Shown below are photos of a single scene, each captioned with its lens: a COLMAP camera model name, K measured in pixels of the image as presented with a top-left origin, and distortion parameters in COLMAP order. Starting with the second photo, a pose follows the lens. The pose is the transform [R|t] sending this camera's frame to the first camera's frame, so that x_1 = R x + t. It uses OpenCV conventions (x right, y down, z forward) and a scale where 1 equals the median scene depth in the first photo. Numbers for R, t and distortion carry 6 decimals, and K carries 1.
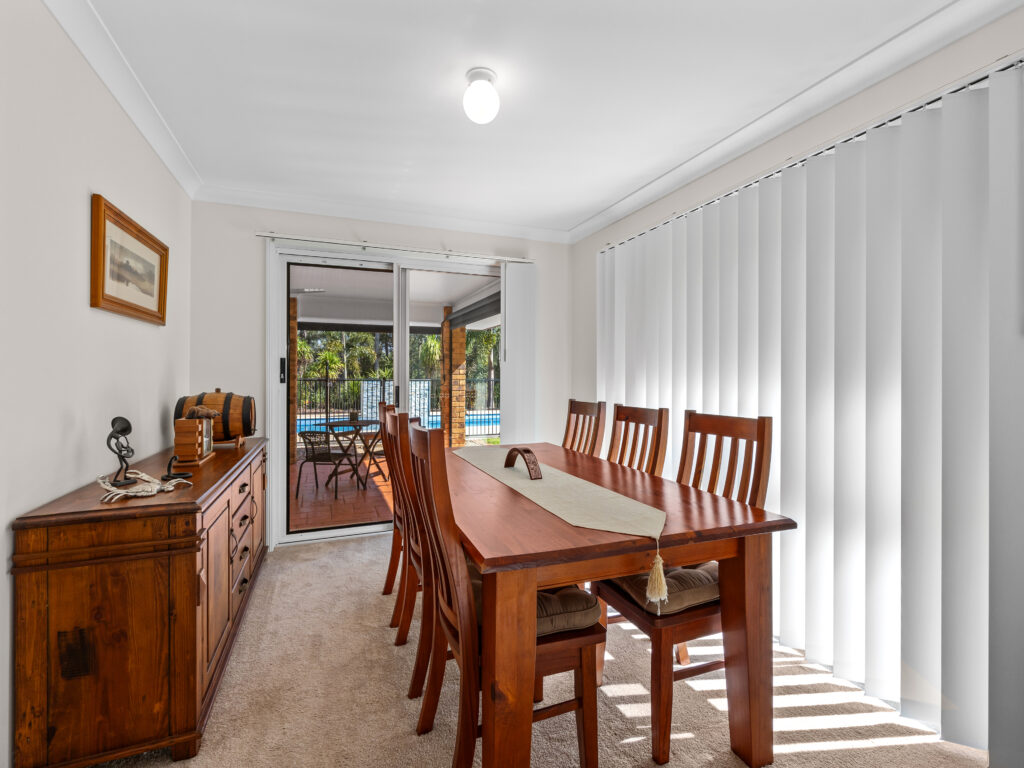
lens RADIAL K [[466.6, 0, 509.9], [0, 466.6, 377.8], [0, 0, 1]] dist [-0.001864, -0.000397]
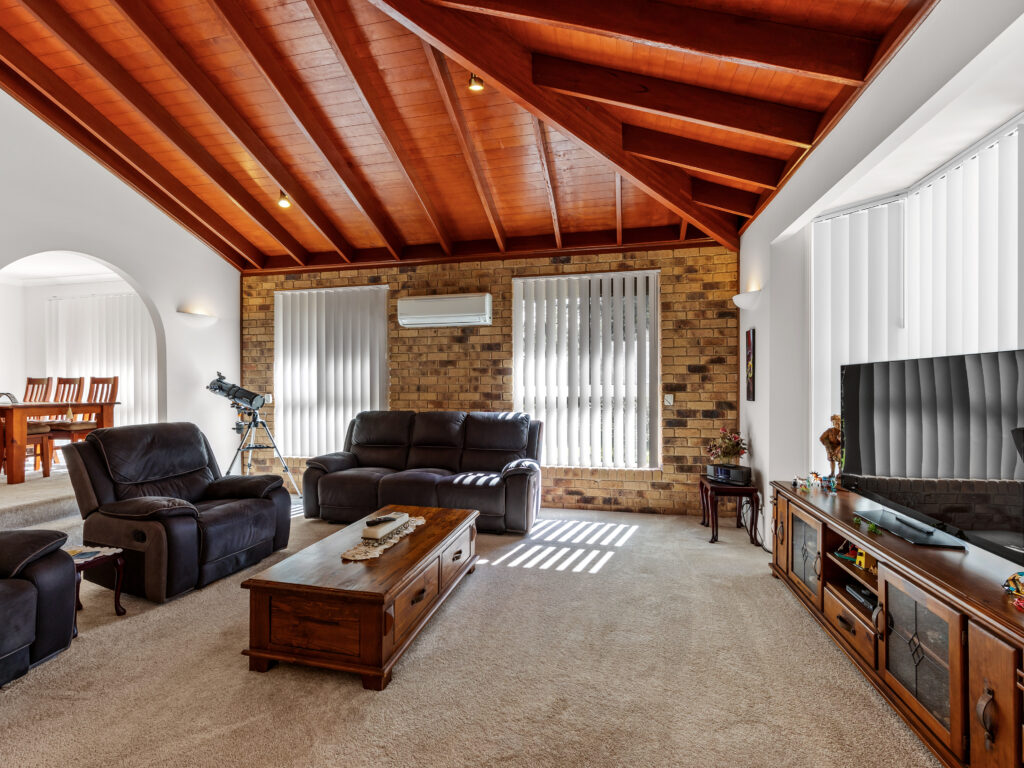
lens RADIAL K [[466.6, 0, 508.6], [0, 466.6, 386.6], [0, 0, 1]] dist [-0.001864, -0.000397]
pose [[0.560353, 0.001765, 0.828252, -0.454242], [0.004064, 0.999980, -0.004880, 0.128206], [-0.828244, 0.006100, 0.560335, -2.240883]]
